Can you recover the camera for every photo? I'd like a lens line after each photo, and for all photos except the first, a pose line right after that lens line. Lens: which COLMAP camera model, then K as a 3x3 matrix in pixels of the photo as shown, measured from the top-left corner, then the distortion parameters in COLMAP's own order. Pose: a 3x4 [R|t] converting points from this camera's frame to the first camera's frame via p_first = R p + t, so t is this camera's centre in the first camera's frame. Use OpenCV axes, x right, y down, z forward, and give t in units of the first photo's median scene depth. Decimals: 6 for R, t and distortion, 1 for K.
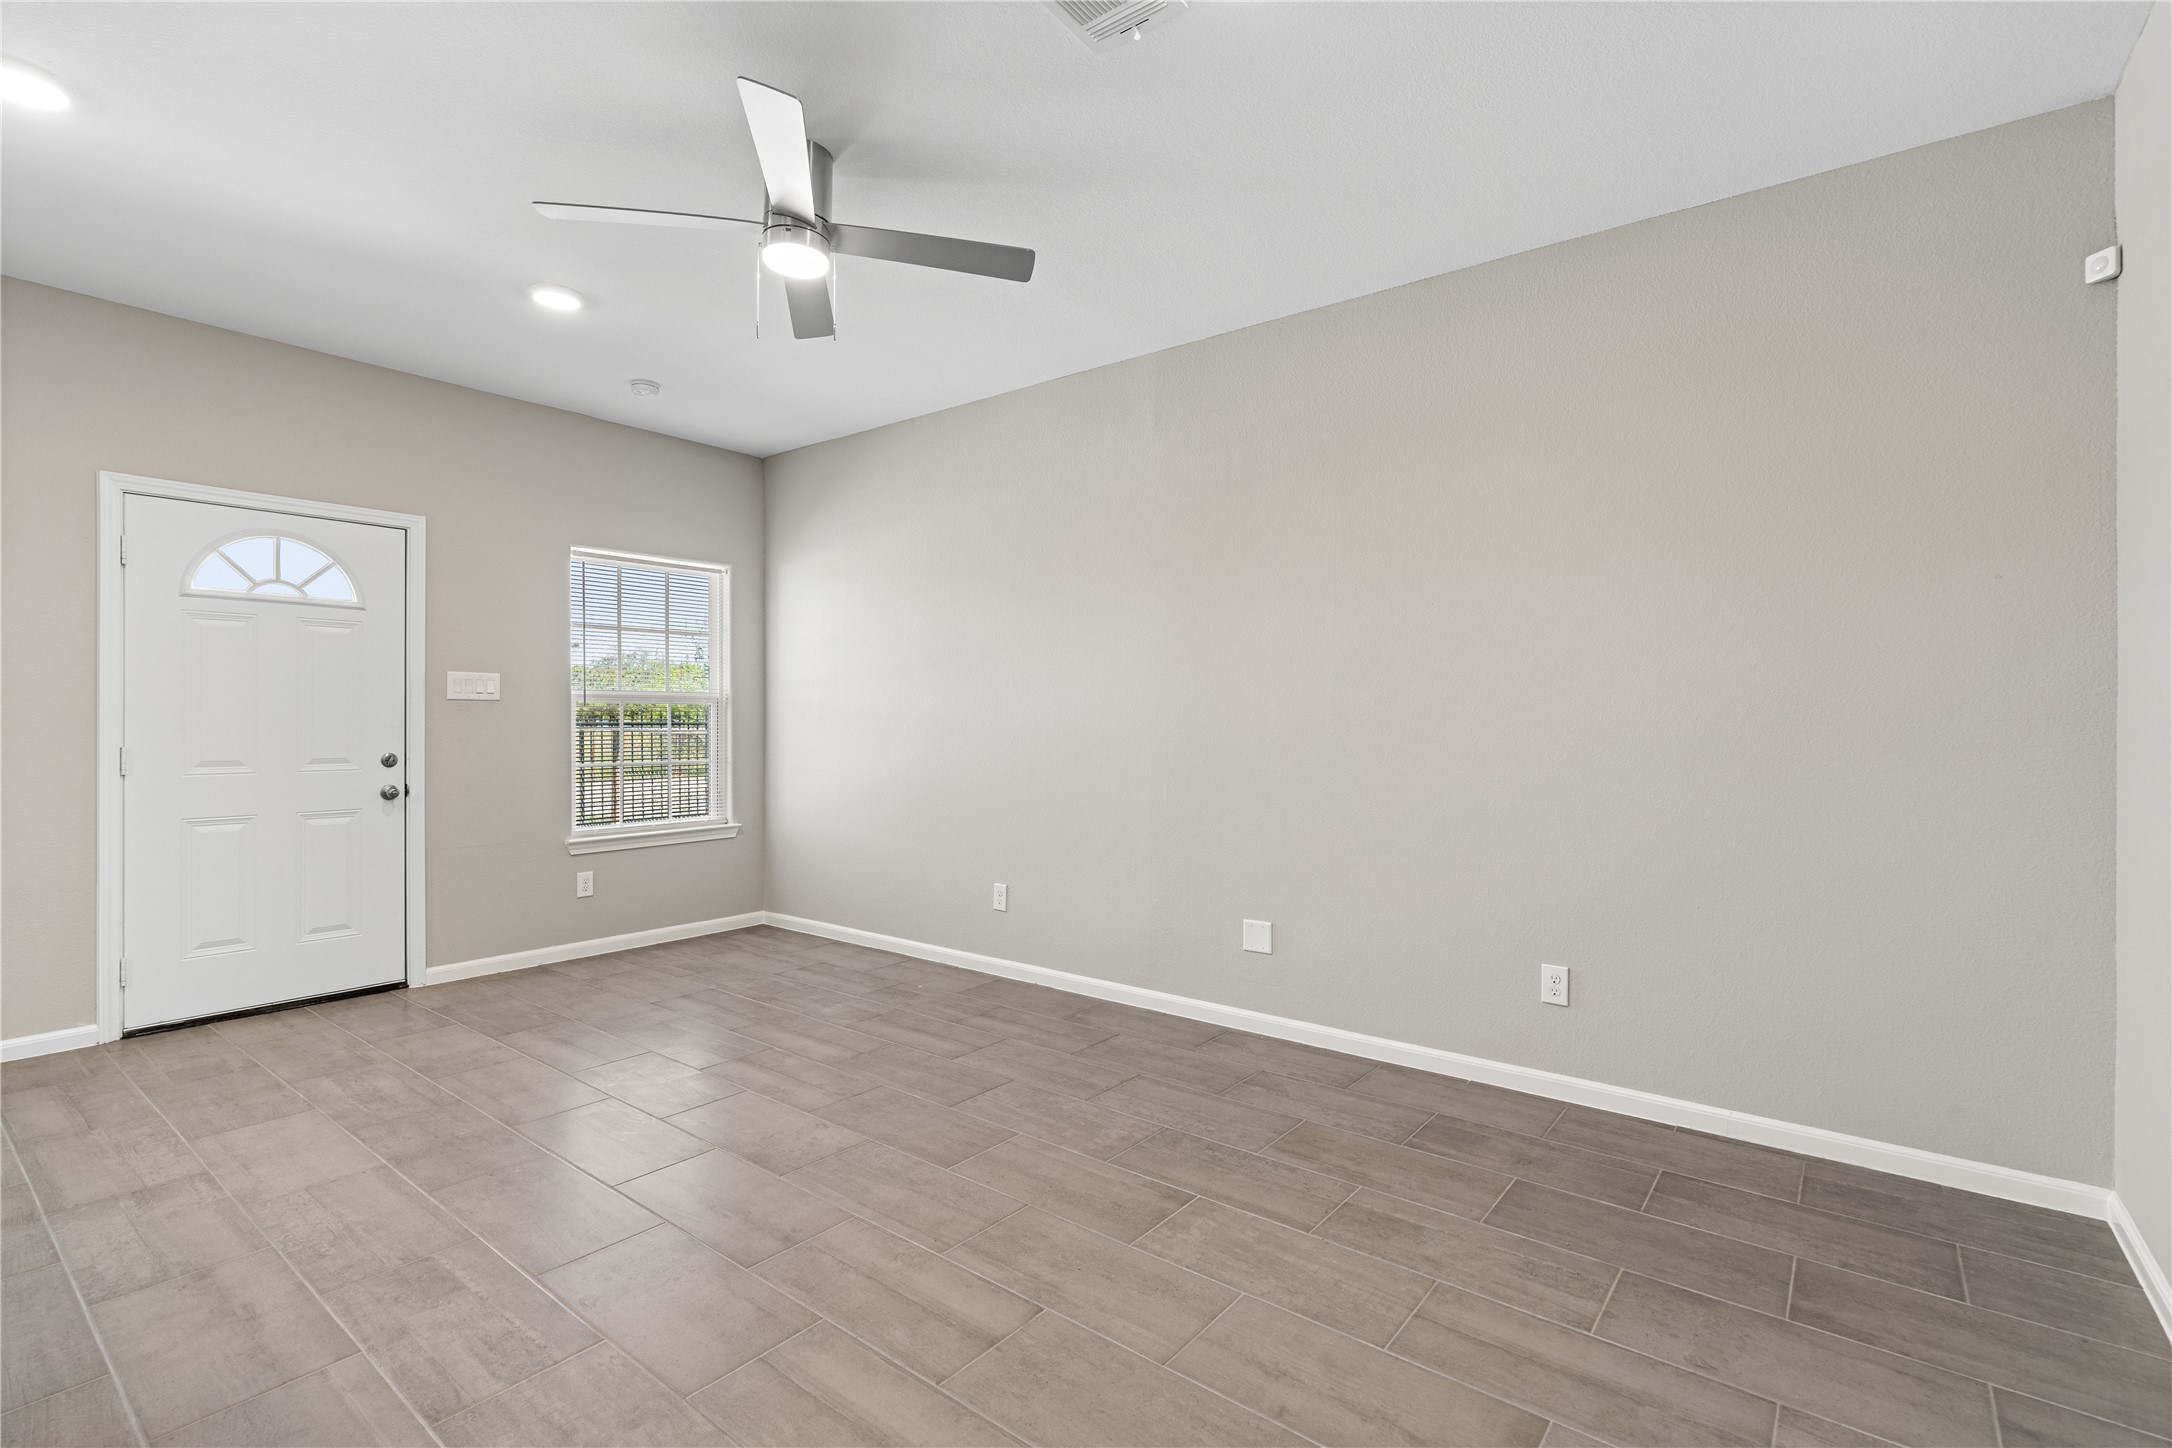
lens RADIAL K [[982.5, 0, 1085.0], [0, 982.5, 722.5], [0, 0, 1]] dist [-0.006096, 0.001734]
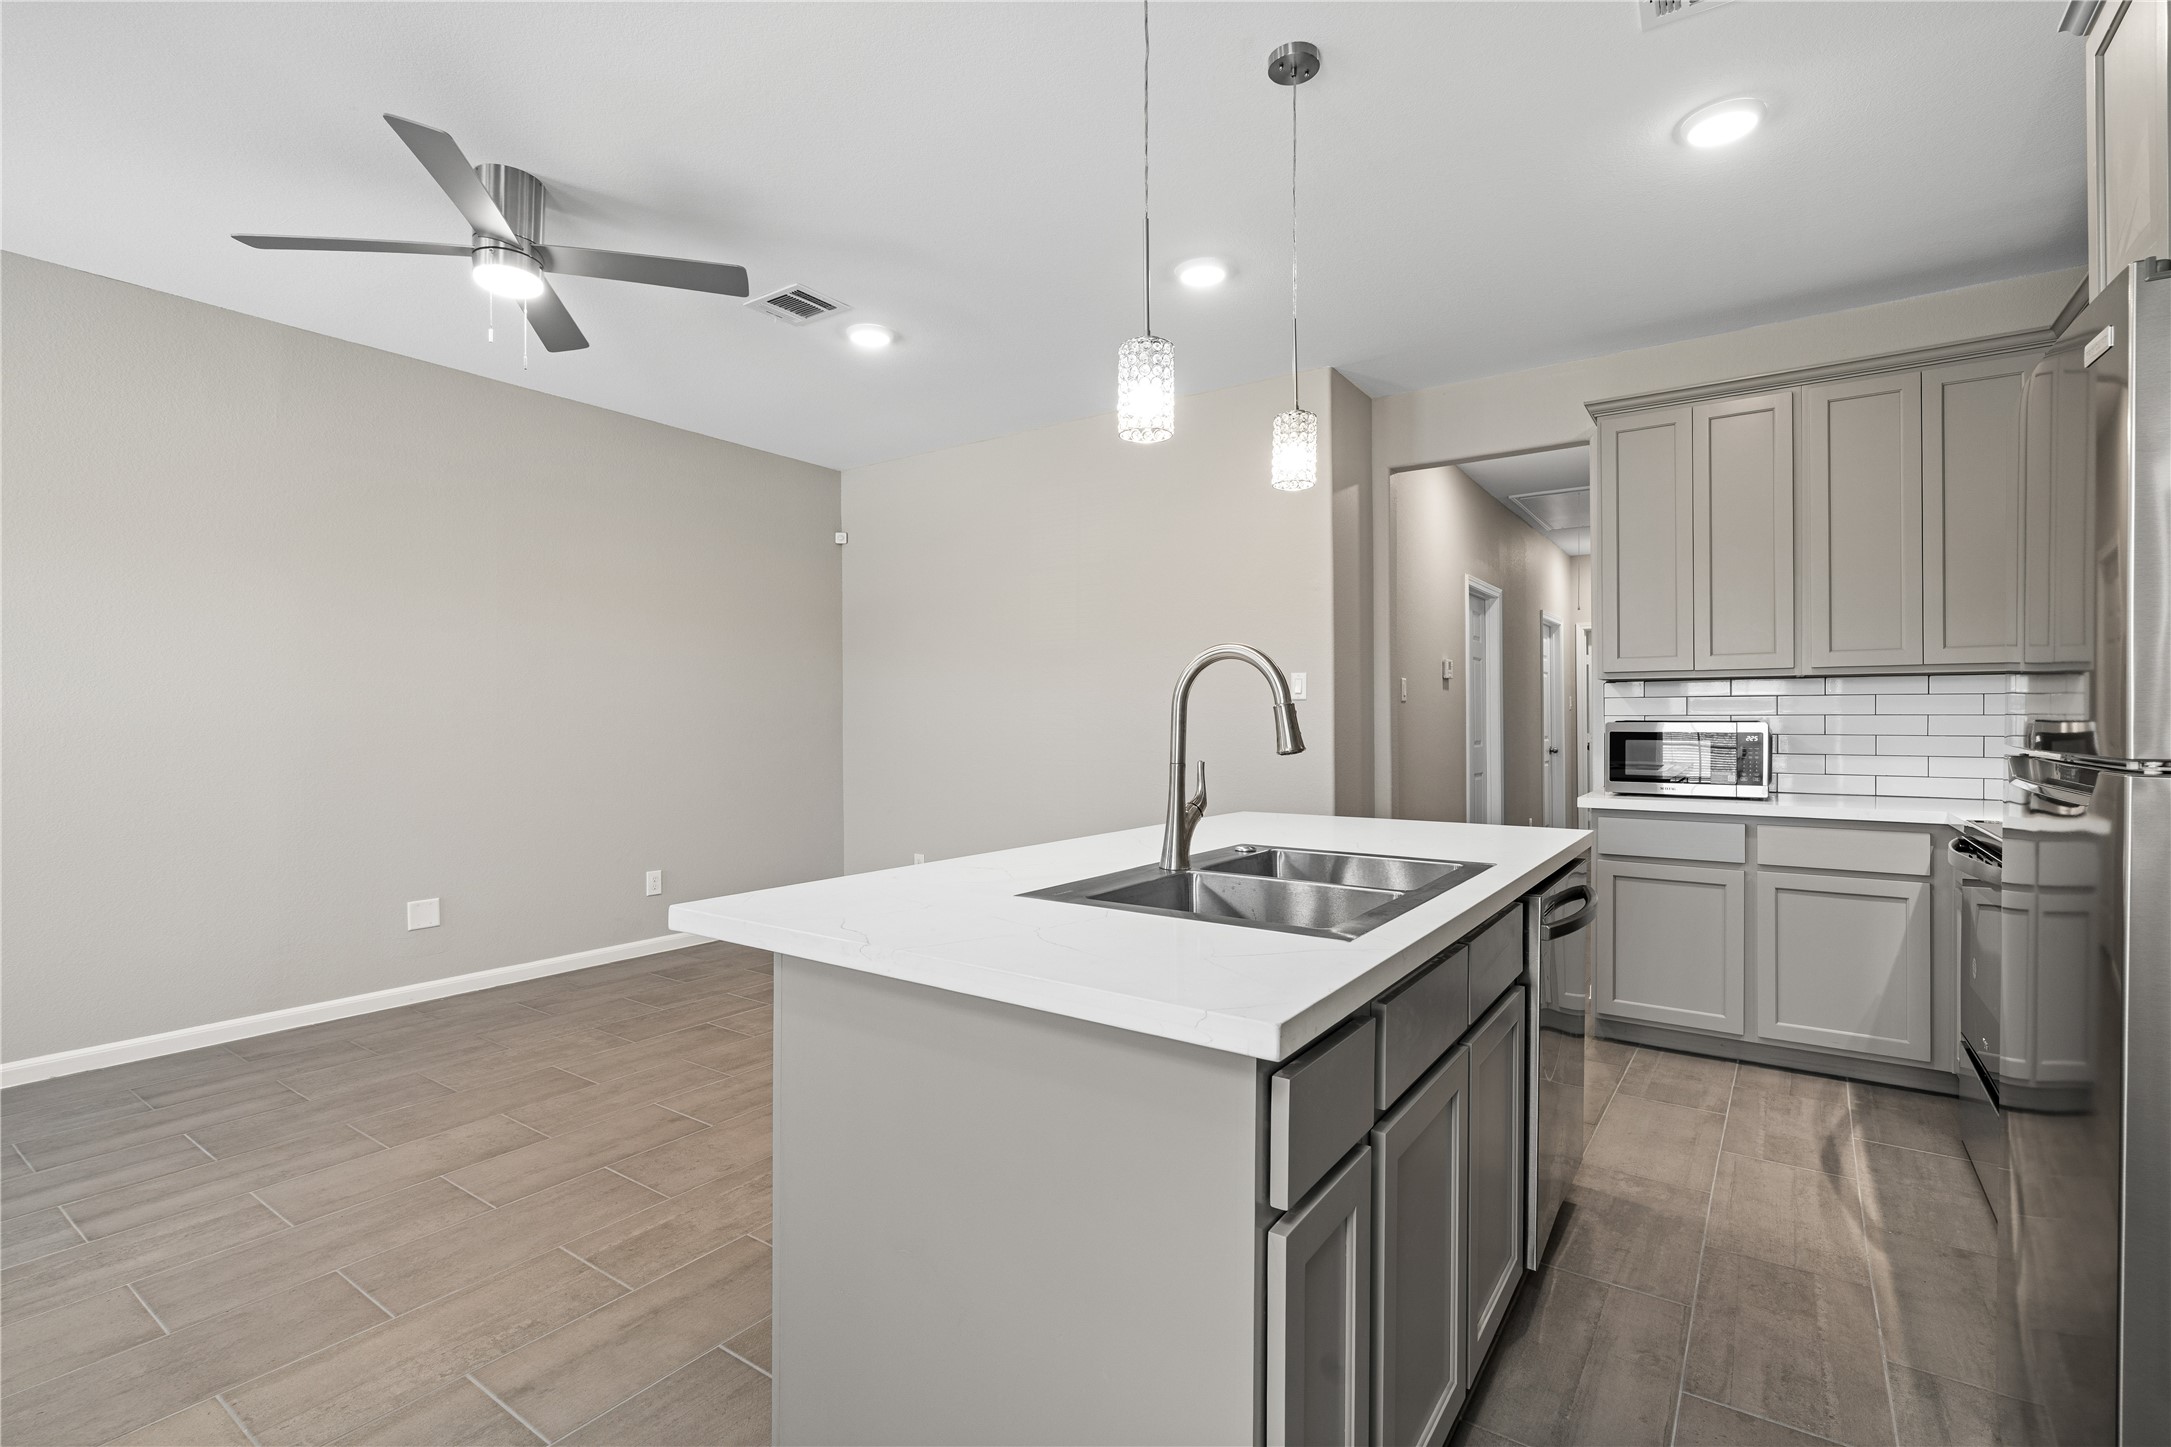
lens RADIAL K [[988.9, 0, 1085.5], [0, 988.9, 723.5], [0, 0, 1]] dist [-0.002670, 0.000657]
pose [[-0.050111, -0.007192, 0.998718, -1.151853], [0.002719, 0.999969, 0.007337, -0.003635], [-0.998740, 0.003083, -0.050090, 0.367886]]
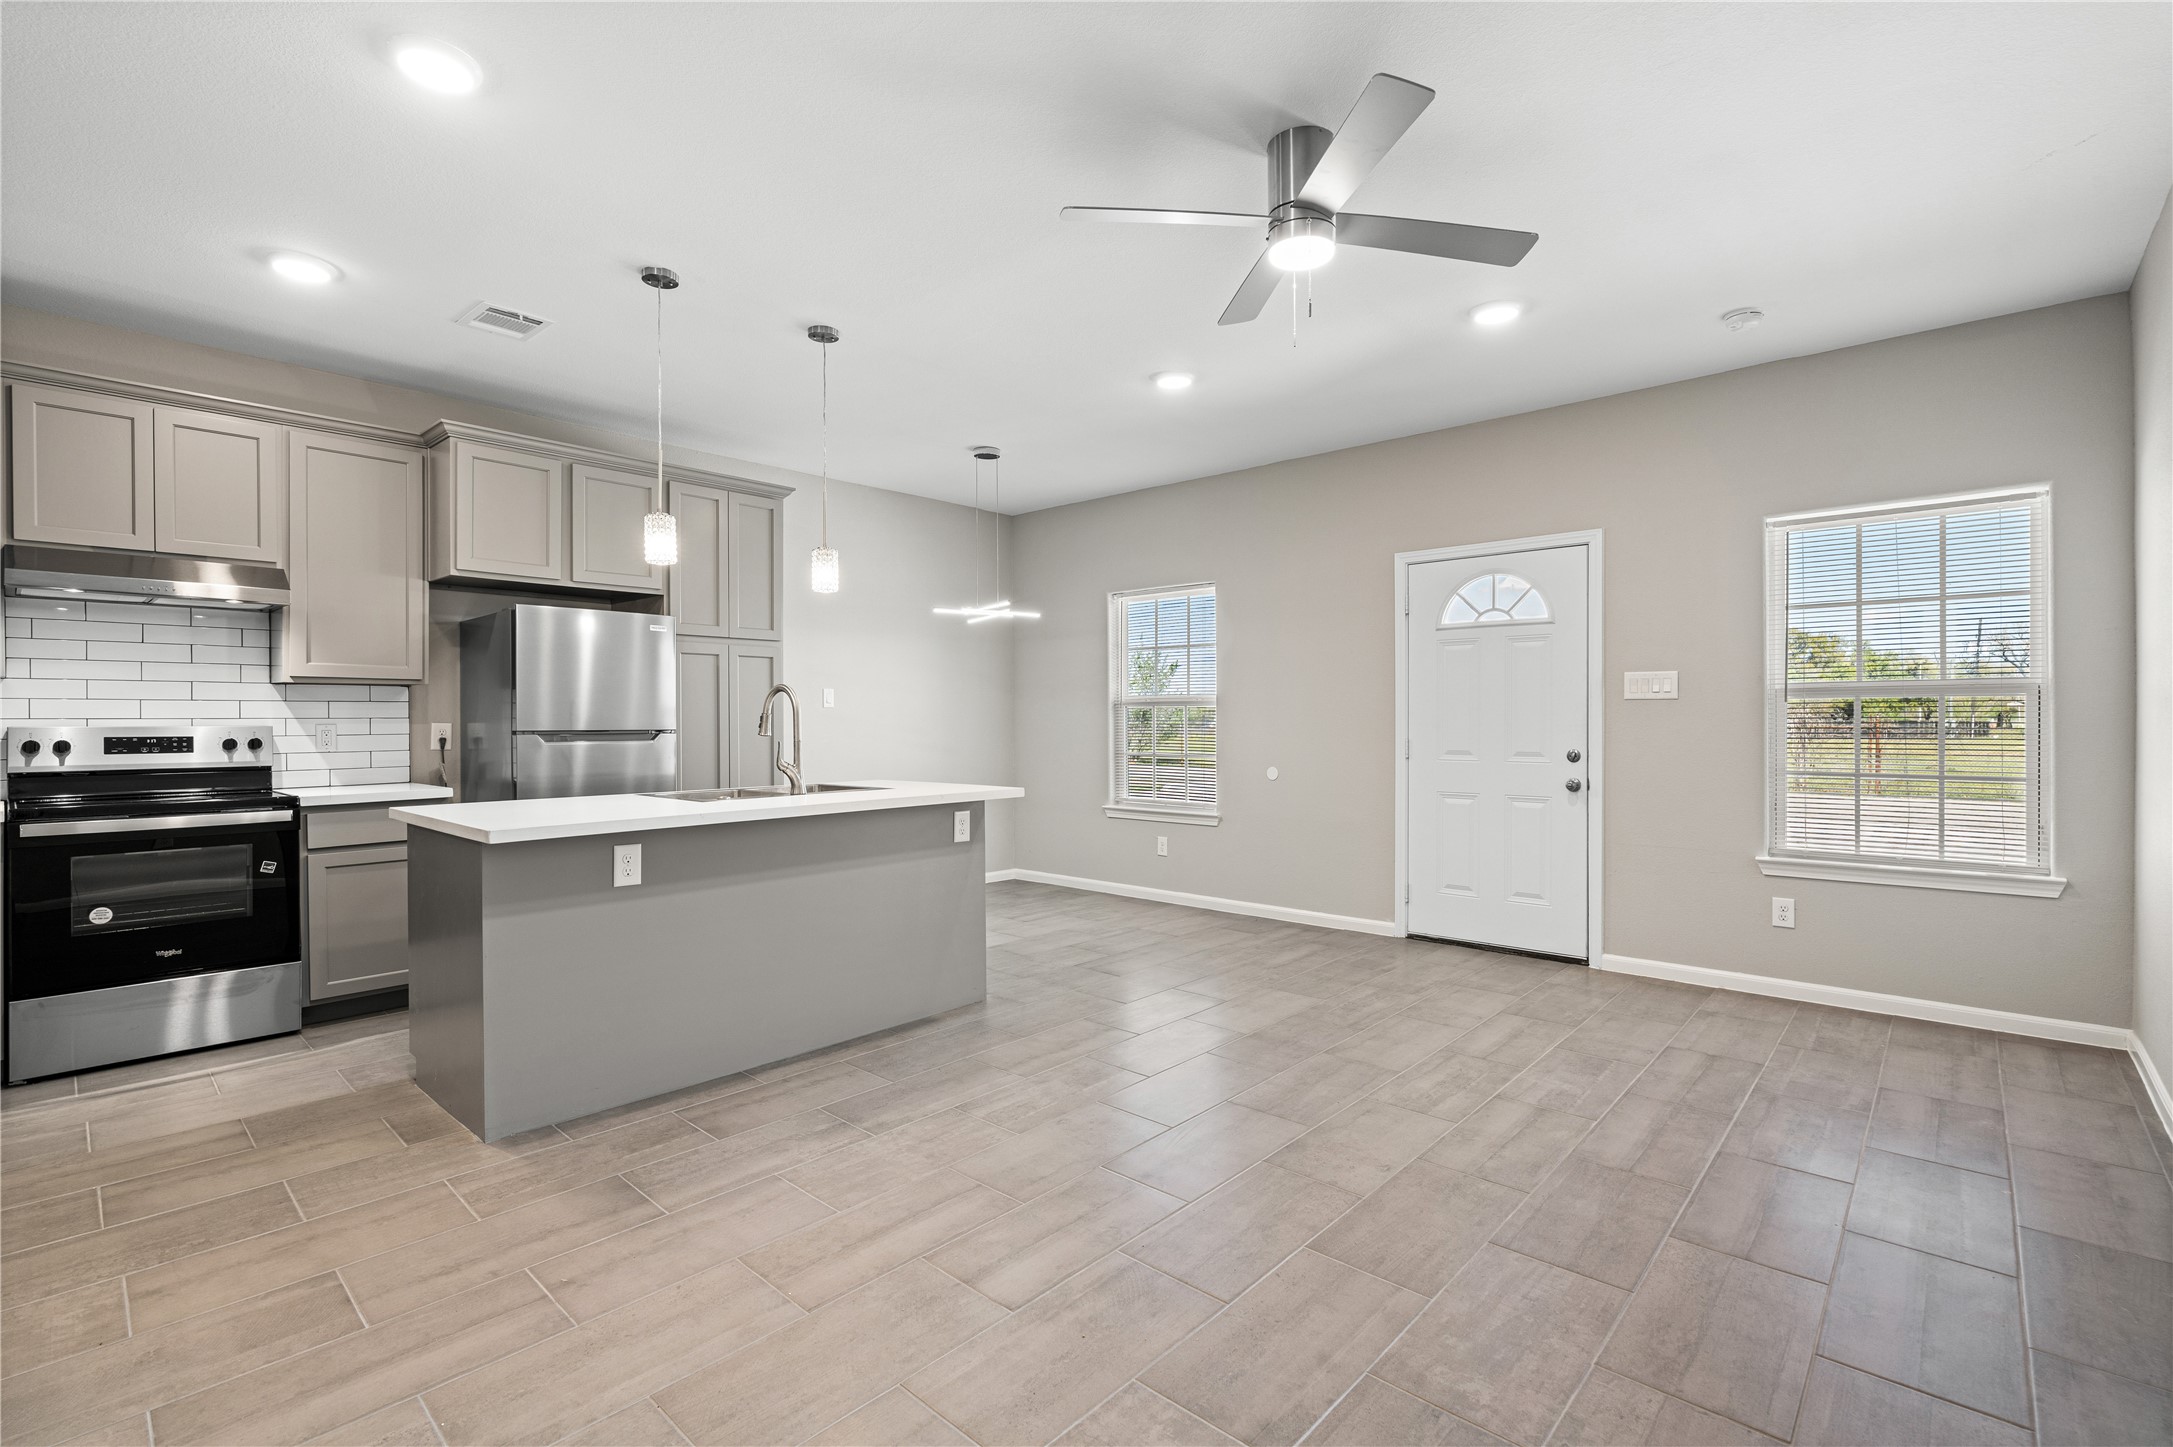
lens RADIAL K [[982.9, 0, 1085.5], [0, 982.9, 722.0], [0, 0, 1]] dist [-0.006096, 0.001734]
pose [[-0.074139, -0.001016, -0.997247, 0.589287], [-0.000034, 0.999999, -0.001016, 0.001705], [0.997248, -0.000041, -0.074139, 0.715780]]
